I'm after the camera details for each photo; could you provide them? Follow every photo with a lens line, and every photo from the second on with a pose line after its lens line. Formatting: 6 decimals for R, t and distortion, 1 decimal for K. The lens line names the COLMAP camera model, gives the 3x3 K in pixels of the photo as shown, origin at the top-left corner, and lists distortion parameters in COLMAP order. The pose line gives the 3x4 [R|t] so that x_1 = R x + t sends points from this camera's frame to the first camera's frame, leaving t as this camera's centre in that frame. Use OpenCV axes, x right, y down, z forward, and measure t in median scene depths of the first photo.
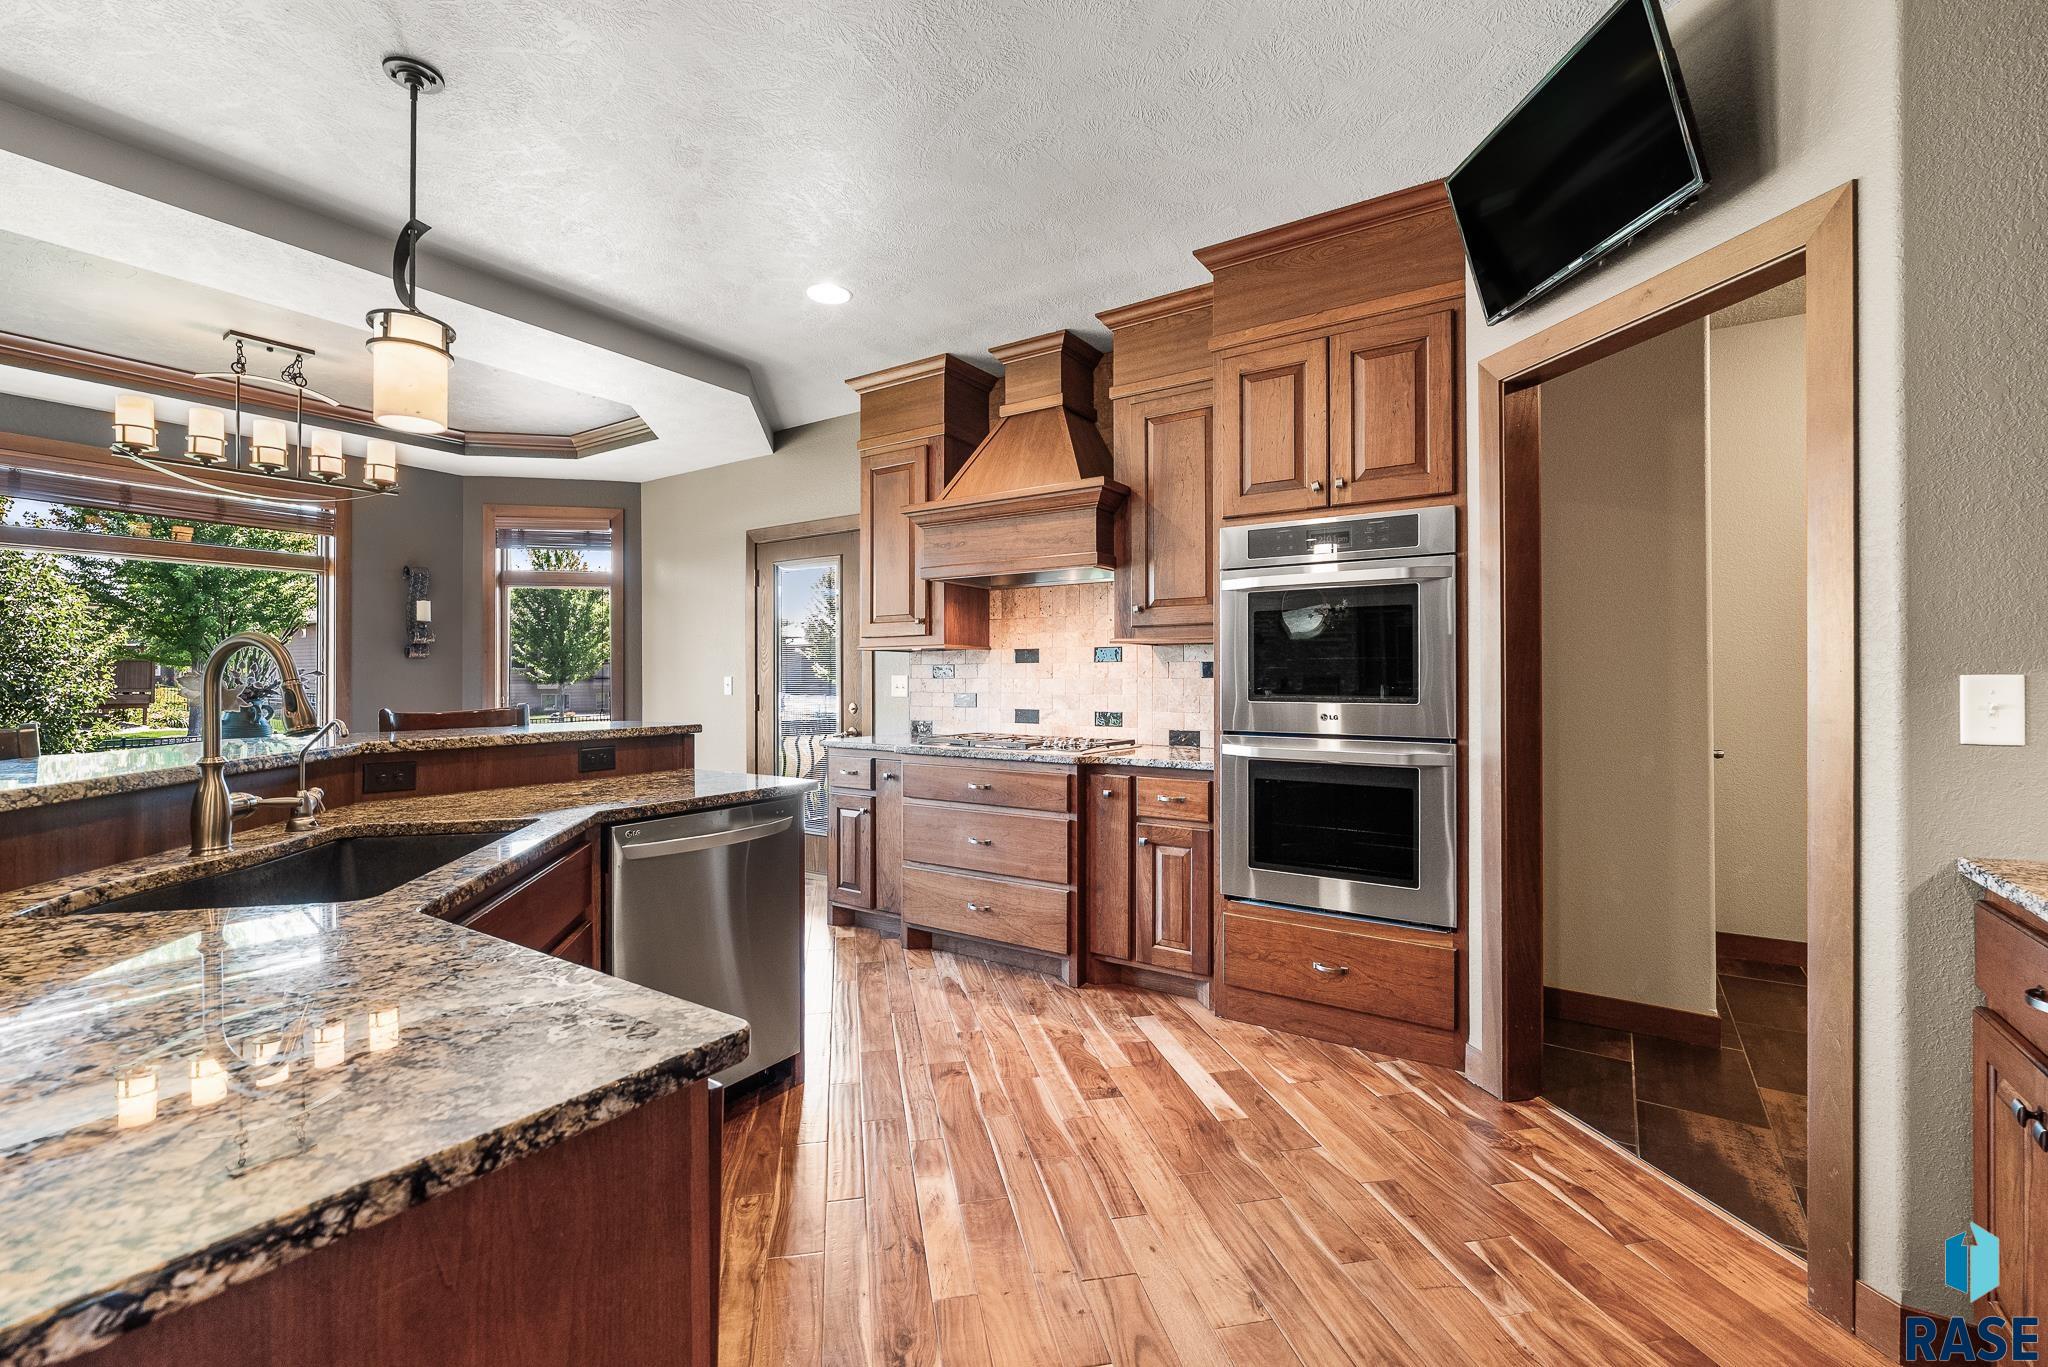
lens RADIAL K [[854.5, 0, 1016.6], [0, 854.5, 670.3], [0, 0, 1]] dist [0.000056, -0.000105]
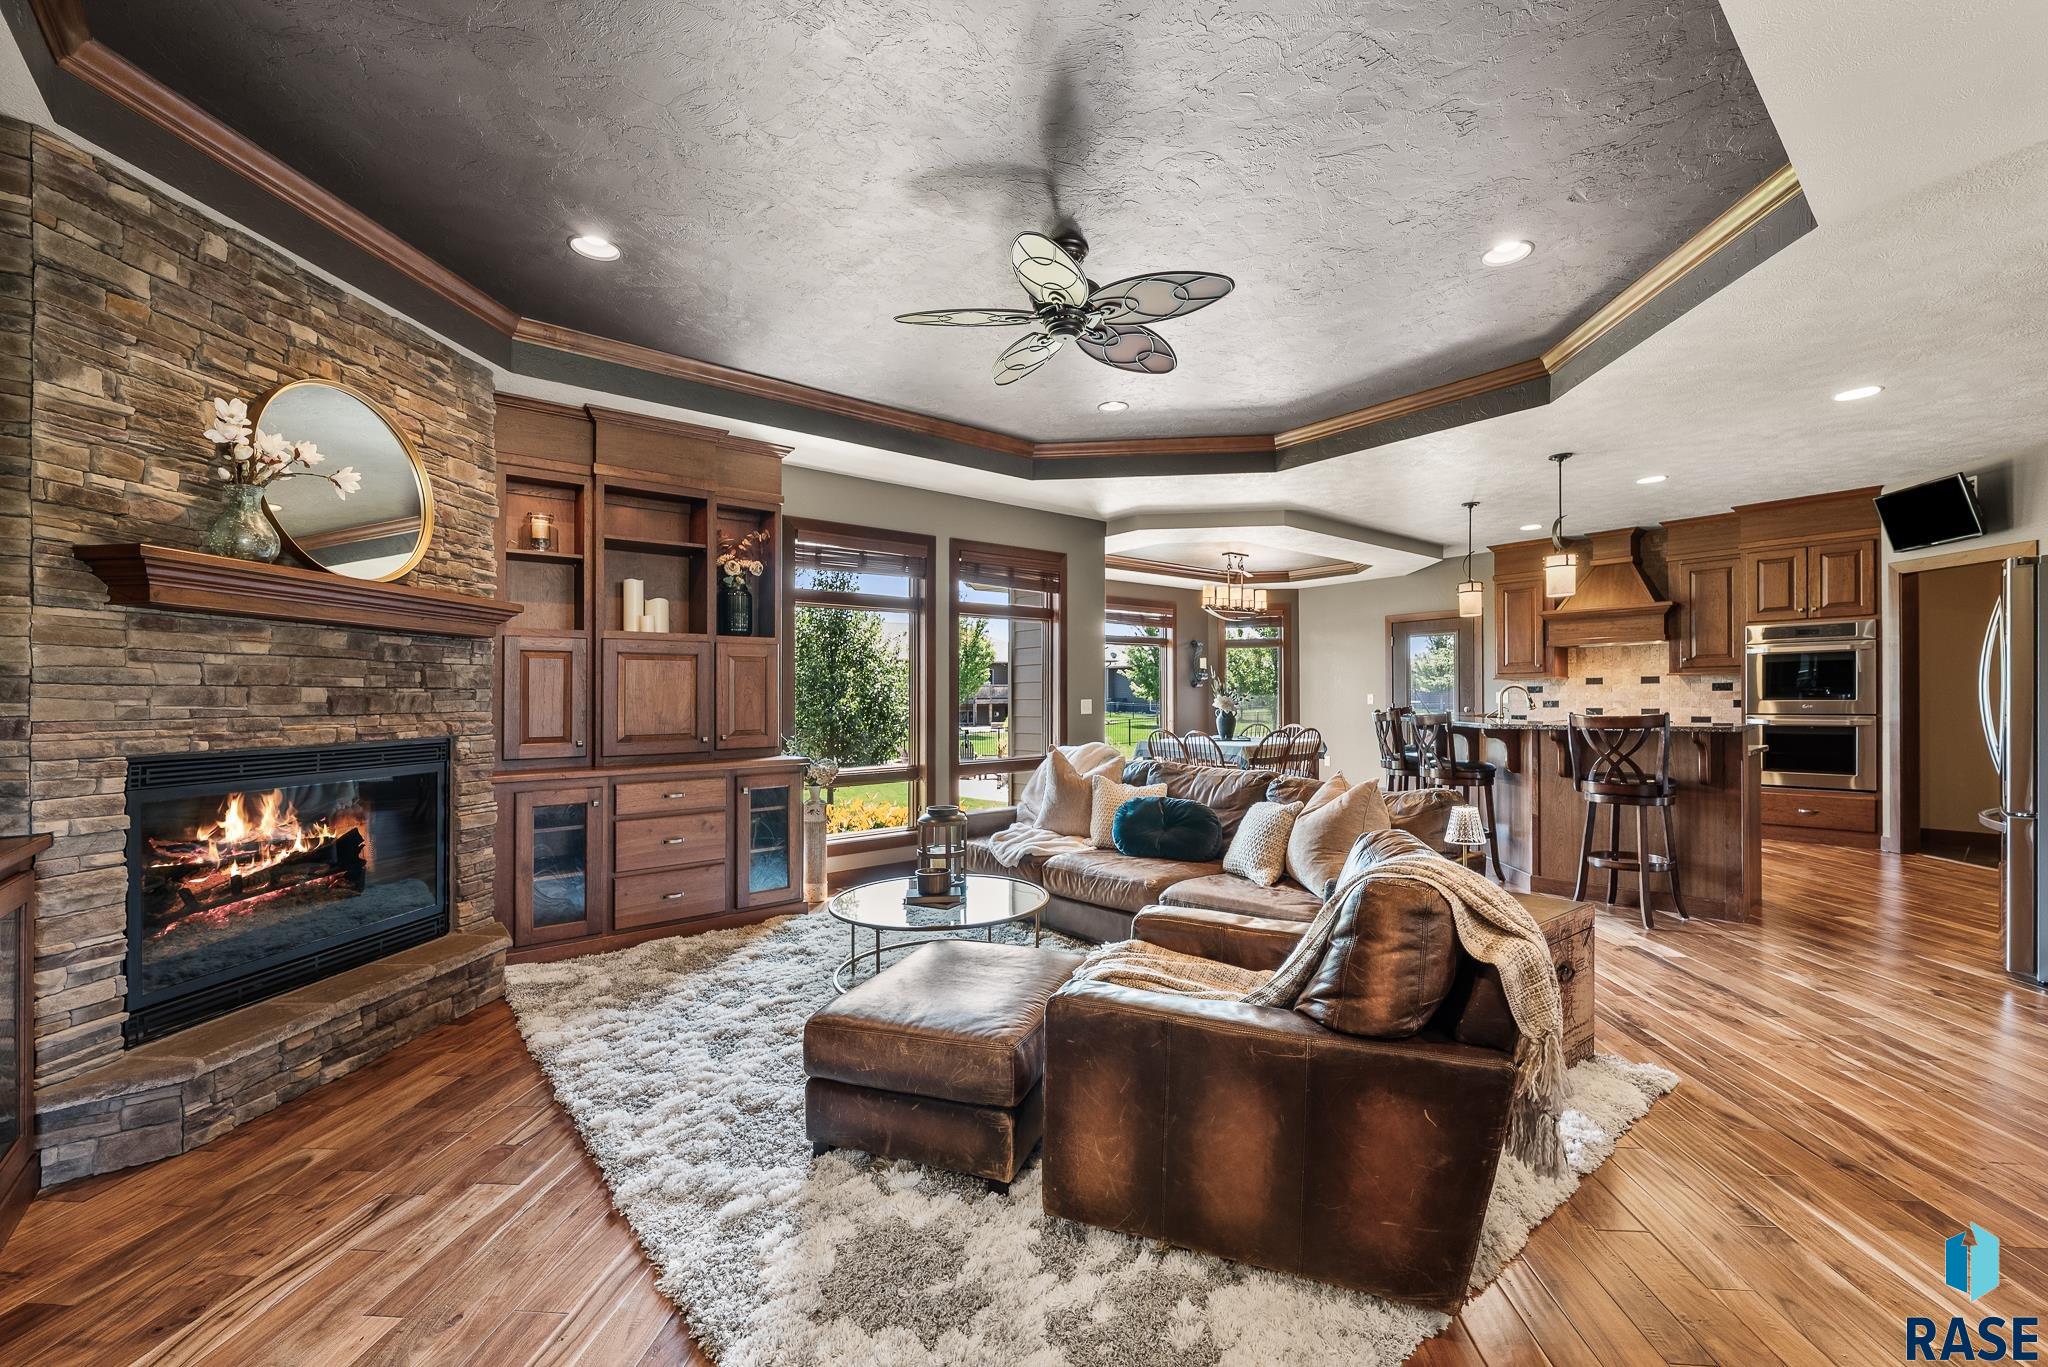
lens RADIAL K [[828.6, 0, 1022.0], [0, 828.6, 703.9], [0, 0, 1]] dist [0.000446, 0.000098]
pose [[0.963370, -0.013702, -0.267824, -1.001216], [0.019479, 0.999631, 0.018926, -0.034213], [0.267466, -0.023450, 0.963282, -1.612351]]
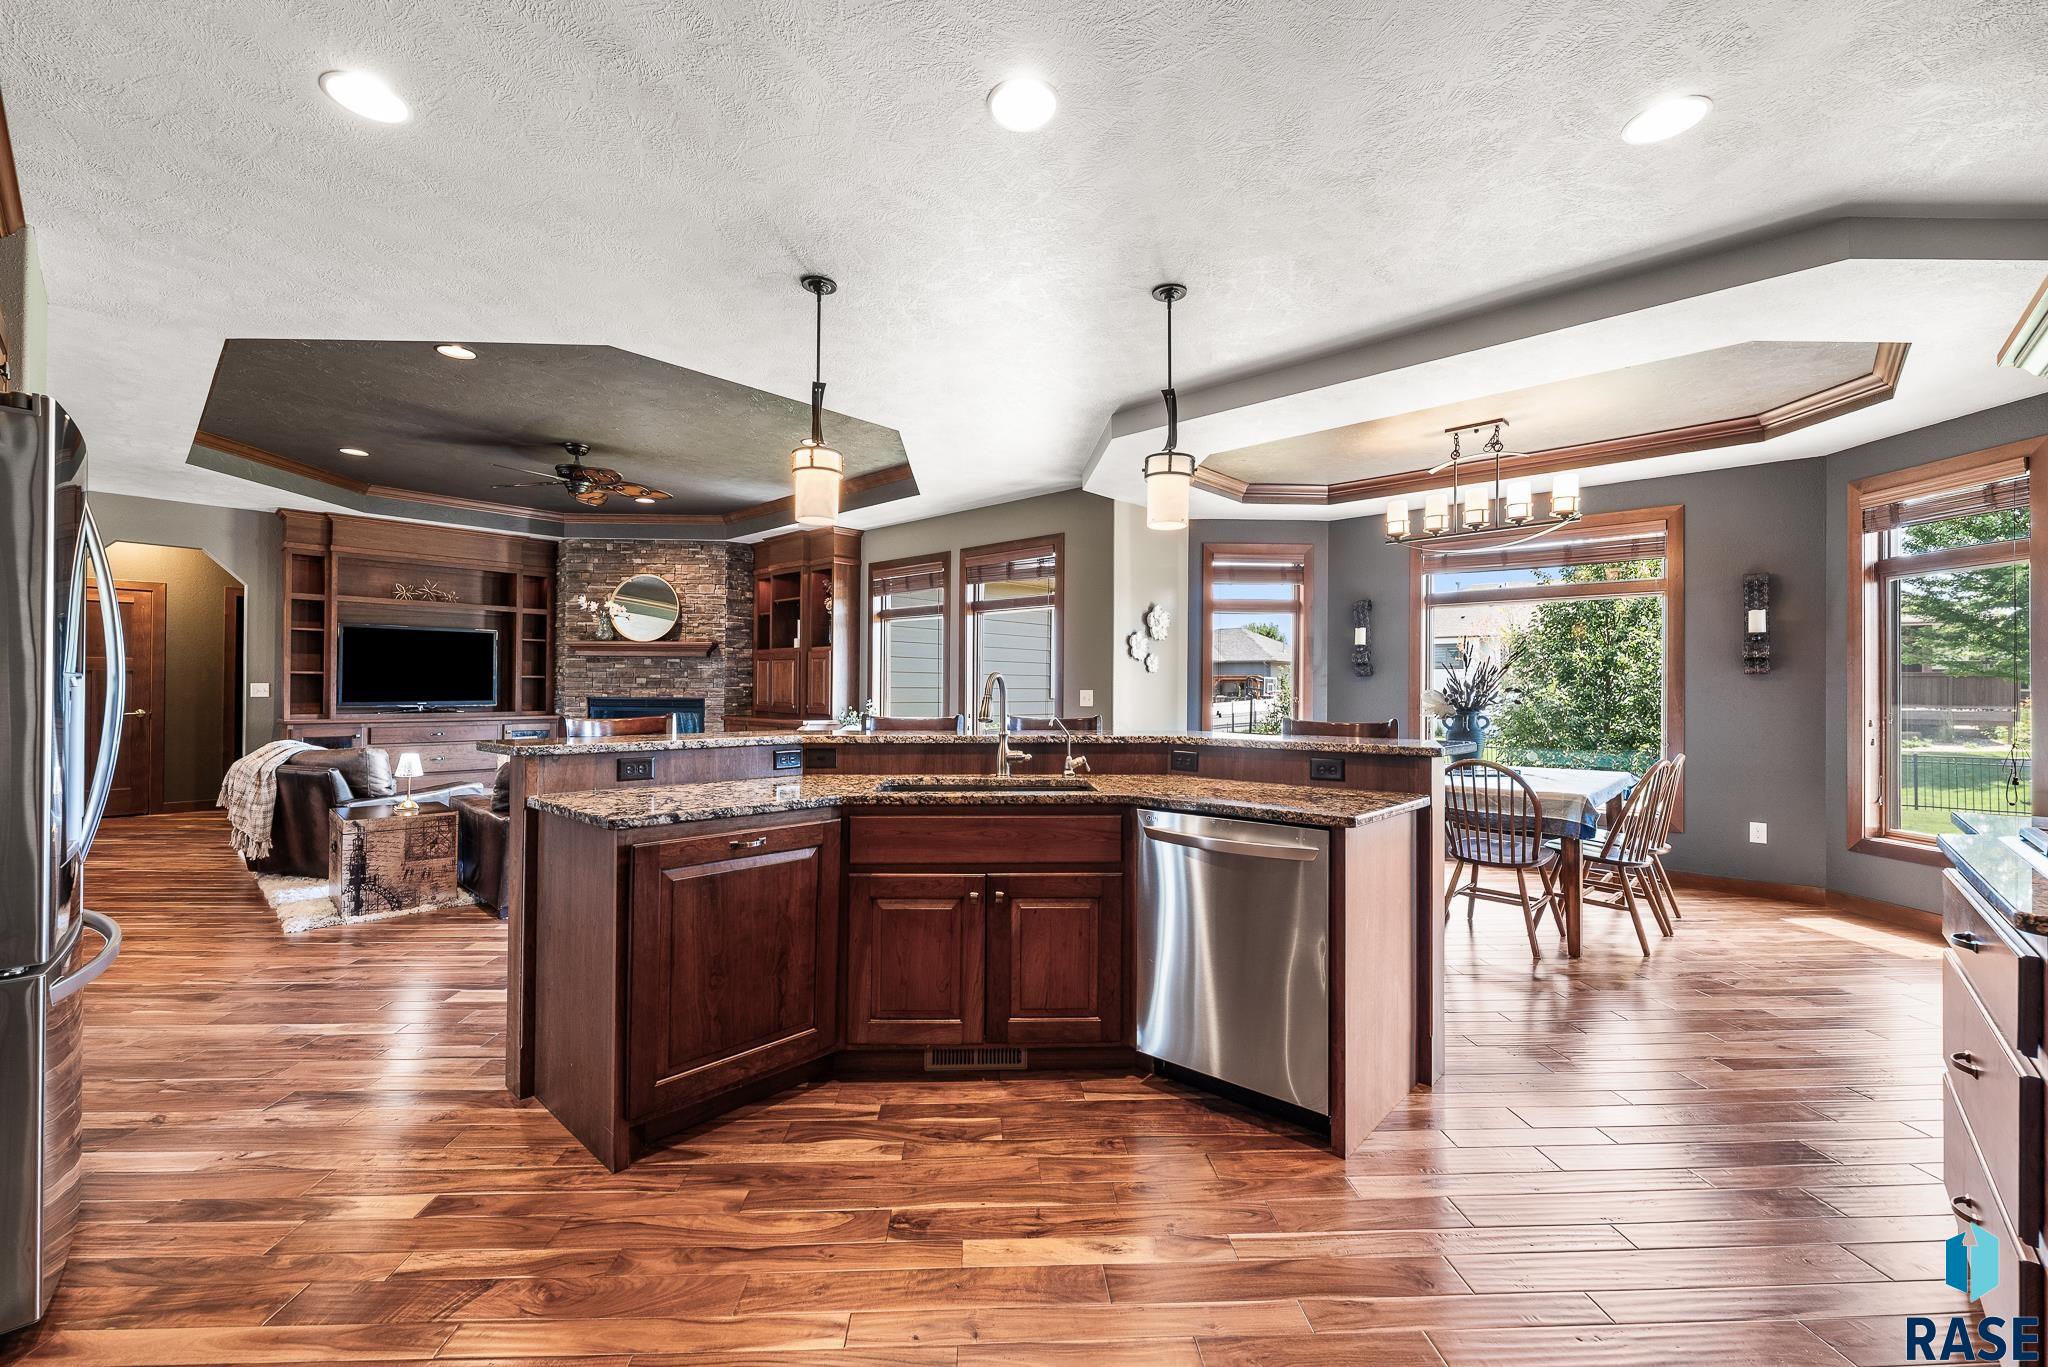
lens RADIAL K [[831.4, 0, 1024.0], [0, 831.4, 683.5], [0, 0, 1]] dist [-0.000857, -0.000081]
pose [[-0.135248, -0.009558, -0.990766, 0.490993], [0.005345, 0.999932, -0.010376, 0.001526], [0.990797, -0.006699, -0.135188, 0.608759]]
